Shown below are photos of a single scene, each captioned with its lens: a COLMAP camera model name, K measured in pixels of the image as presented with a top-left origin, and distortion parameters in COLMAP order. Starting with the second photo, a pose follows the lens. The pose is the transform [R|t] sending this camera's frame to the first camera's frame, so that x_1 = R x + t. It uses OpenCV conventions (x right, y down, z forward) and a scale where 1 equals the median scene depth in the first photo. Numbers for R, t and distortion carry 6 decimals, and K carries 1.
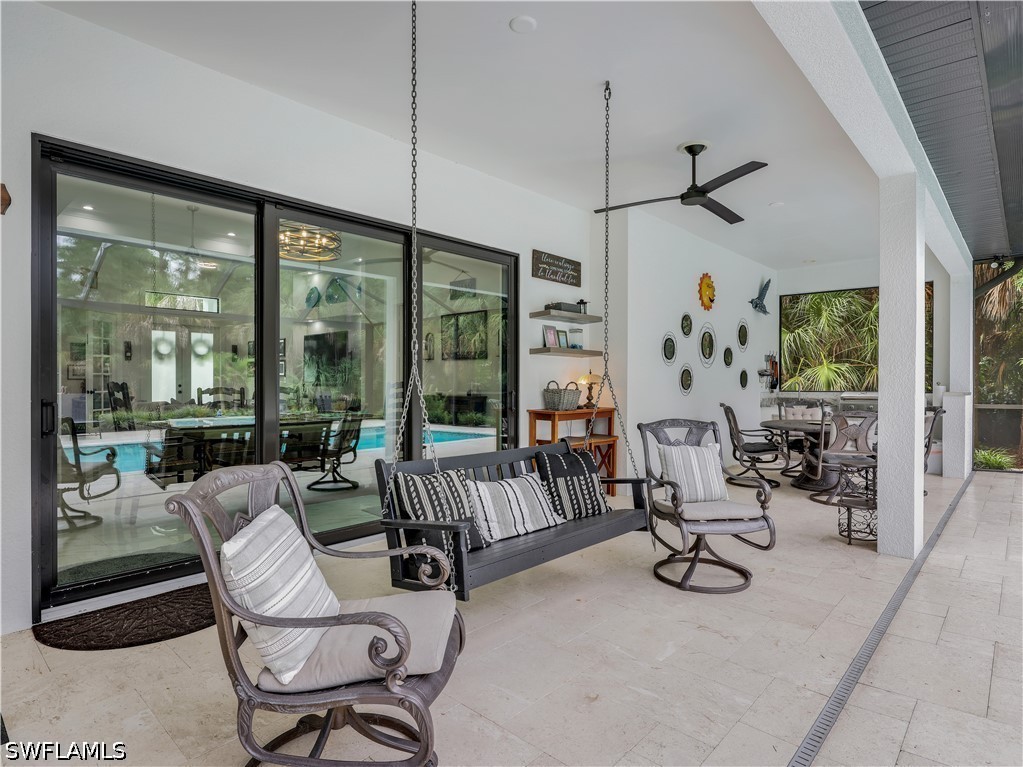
lens RADIAL K [[539.0, 0, 513.2], [0, 539.0, 387.9], [0, 0, 1]] dist [-0.000491, -0.000313]
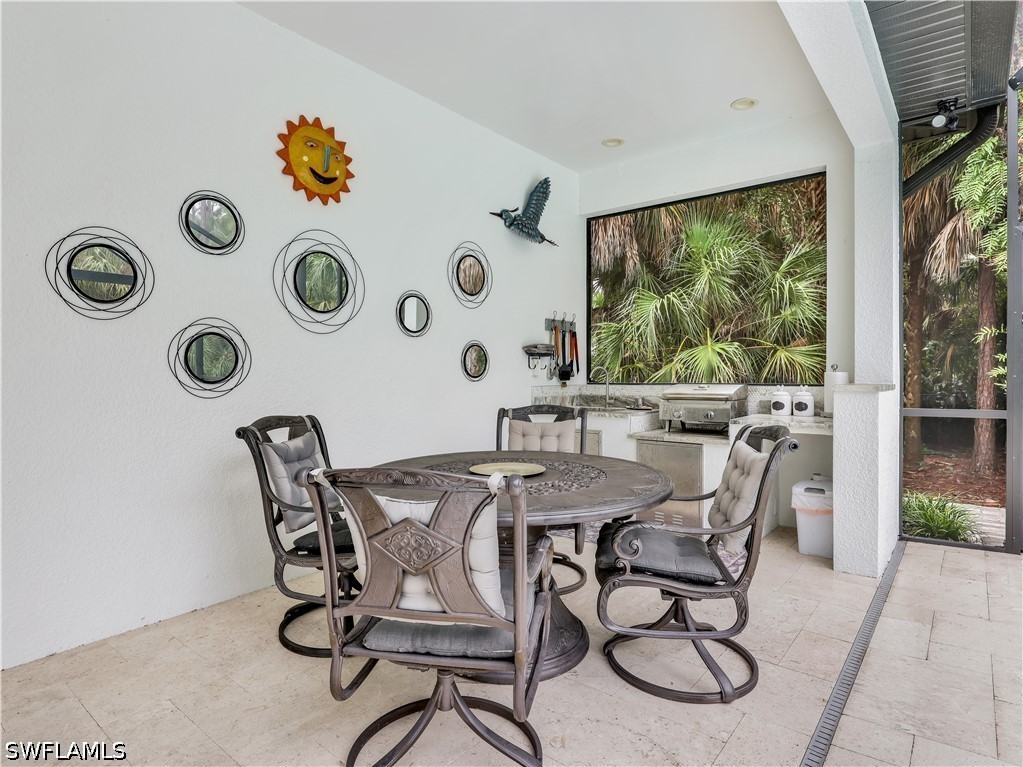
lens RADIAL K [[539.0, 0, 511.4], [0, 539.0, 380.5], [0, 0, 1]] dist [-0.000491, -0.000313]
pose [[0.998447, -0.006701, 0.055306, 0.516076], [0.006722, 0.999977, -0.000202, 0.002617], [-0.055303, 0.000573, 0.998469, 0.577751]]
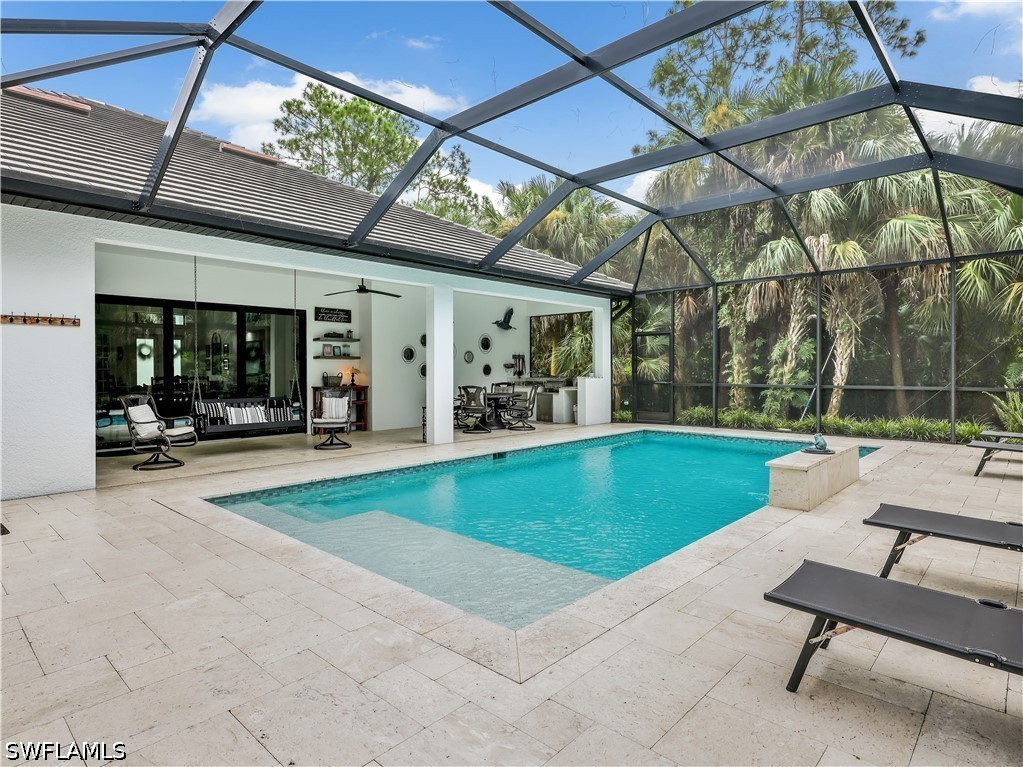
lens RADIAL K [[545.5, 0, 521.7], [0, 545.5, 379.2], [0, 0, 1]] dist [-0.013806, 0.001408]
pose [[0.999967, -0.005787, 0.005643, 0.624735], [0.005770, 0.999979, 0.003071, 0.009053], [-0.005660, -0.003038, 0.999979, -0.817772]]
